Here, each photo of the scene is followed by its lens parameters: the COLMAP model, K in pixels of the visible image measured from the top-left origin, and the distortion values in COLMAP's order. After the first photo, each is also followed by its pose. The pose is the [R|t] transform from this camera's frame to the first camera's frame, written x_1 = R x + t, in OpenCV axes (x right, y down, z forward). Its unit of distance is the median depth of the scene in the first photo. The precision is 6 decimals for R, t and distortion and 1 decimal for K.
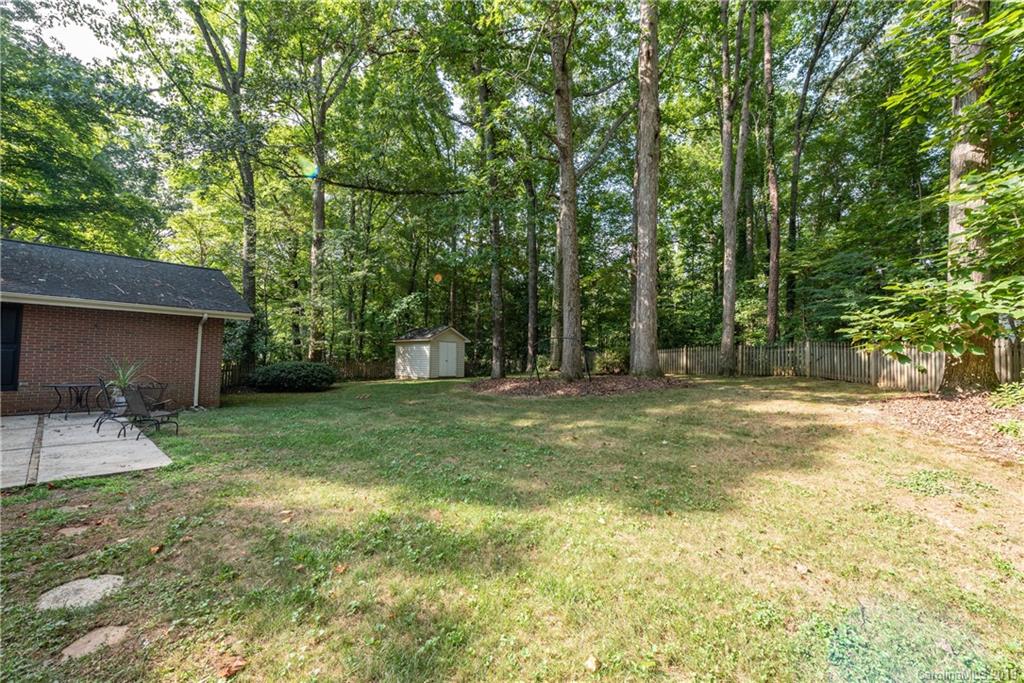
lens RADIAL K [[405.3, 0, 515.2], [0, 405.3, 337.5], [0, 0, 1]] dist [0.002947, -0.000065]
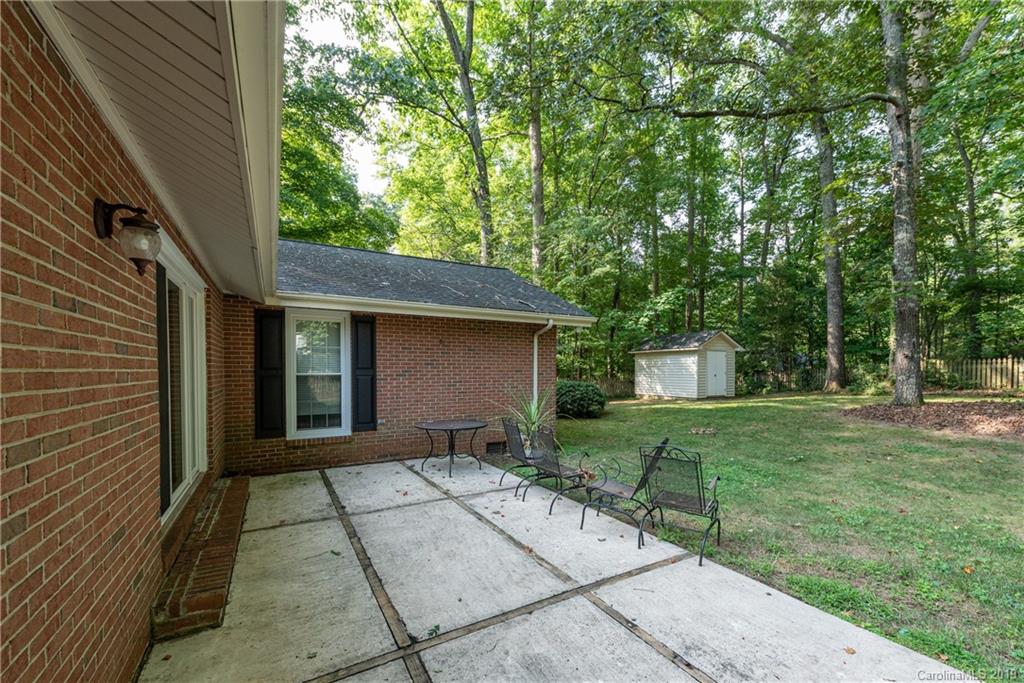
lens RADIAL K [[414.1, 0, 508.2], [0, 414.1, 378.1], [0, 0, 1]] dist [-0.000711, -0.000194]
pose [[0.943288, -0.014234, -0.331671, -0.284649], [0.037319, 0.997294, 0.063335, -0.002398], [0.329872, -0.072121, 0.941267, 0.139579]]
